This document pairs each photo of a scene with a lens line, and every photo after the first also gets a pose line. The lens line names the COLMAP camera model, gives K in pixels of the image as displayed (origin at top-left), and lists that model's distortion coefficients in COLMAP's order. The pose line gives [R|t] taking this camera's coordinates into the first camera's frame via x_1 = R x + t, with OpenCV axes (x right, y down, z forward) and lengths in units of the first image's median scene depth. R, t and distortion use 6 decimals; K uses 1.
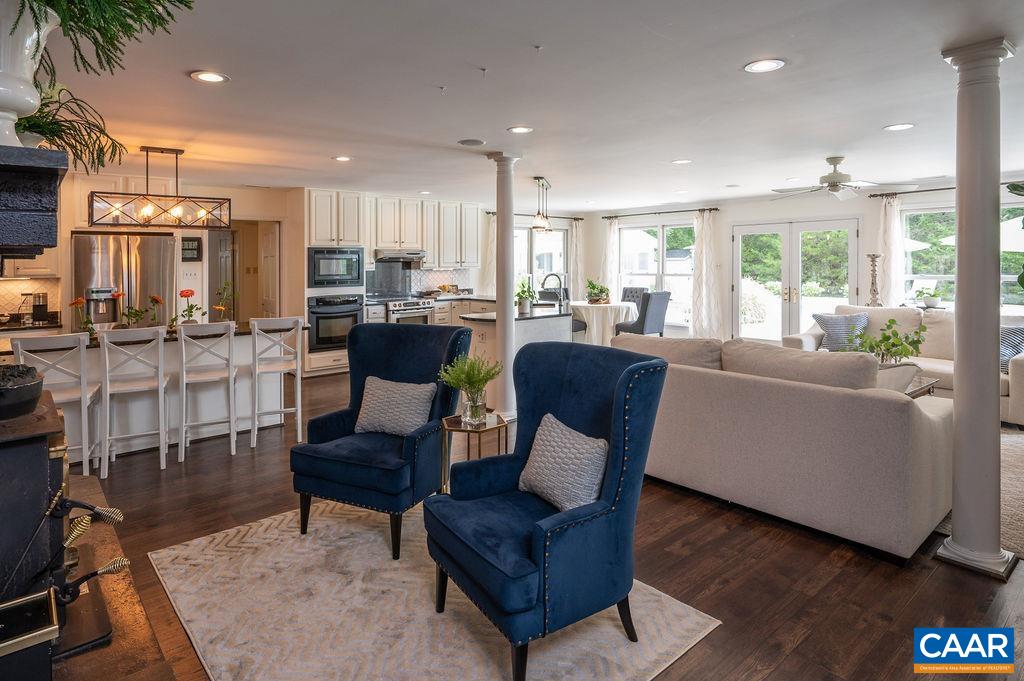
lens RADIAL K [[559.9, 0, 500.4], [0, 559.9, 277.3], [0, 0, 1]] dist [-0.000601, 0.000617]
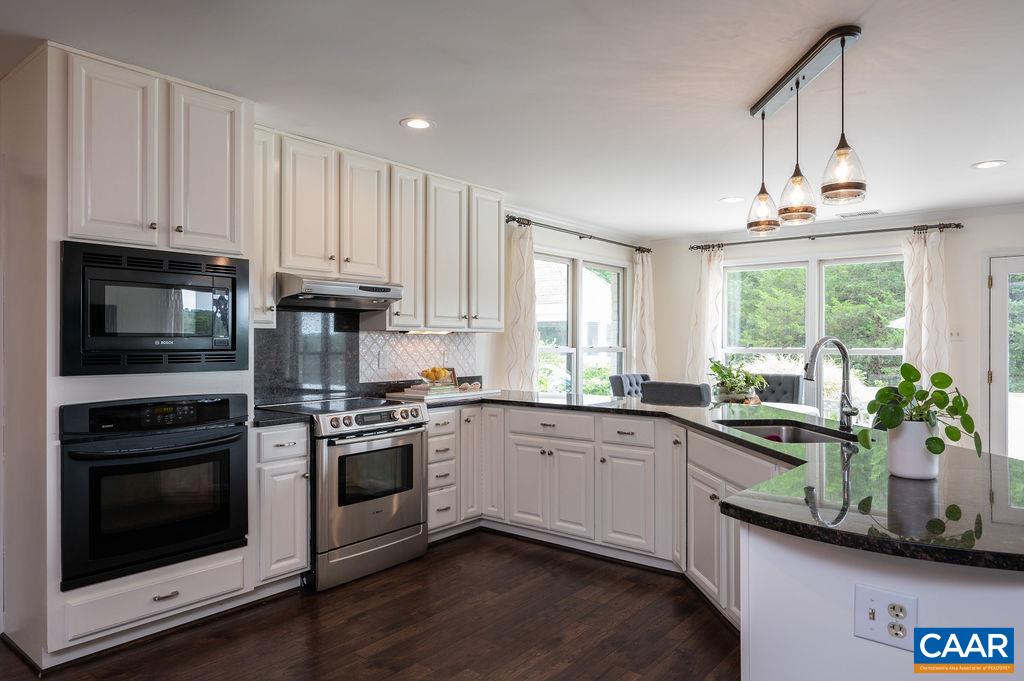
lens RADIAL K [[652.1, 0, 508.8], [0, 652.1, 358.4], [0, 0, 1]] dist [-0.004944, -0.001165]
pose [[0.982357, 0.008051, 0.186844, -0.146975], [-0.007901, 0.999968, -0.001546, 0.007109], [-0.186850, 0.000043, 0.982388, 0.521939]]
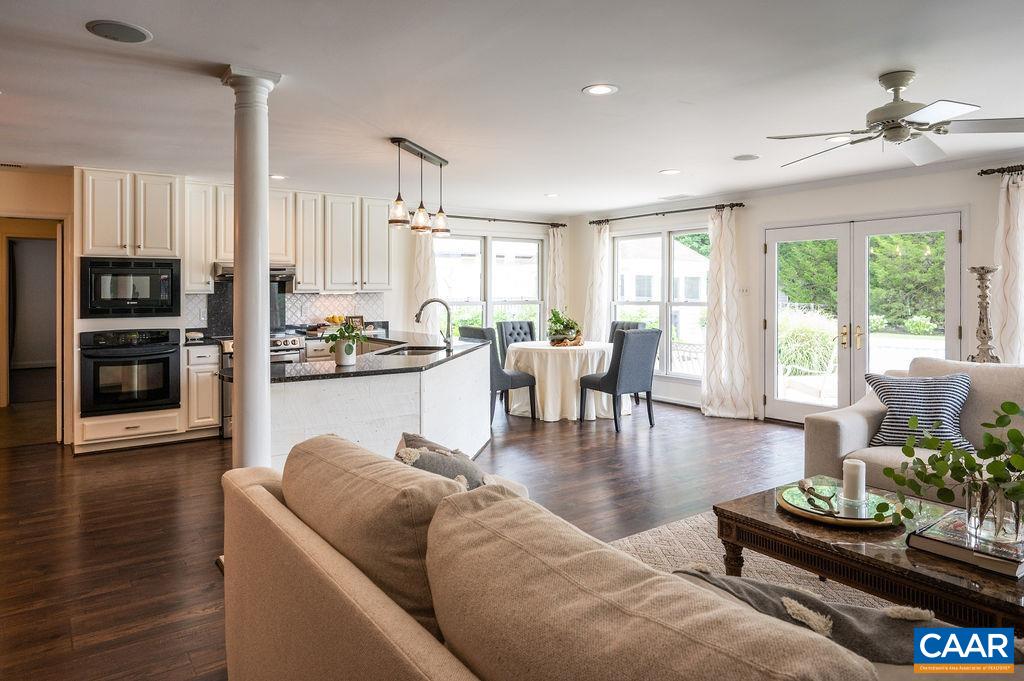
lens RADIAL K [[634.4, 0, 507.9], [0, 634.4, 299.6], [0, 0, 1]] dist [-0.000645, -0.000136]
pose [[0.996914, 0.006587, -0.078222, 0.185067], [-0.007546, 0.999900, -0.011969, 0.001666], [0.078136, 0.012523, 0.996864, 0.252882]]
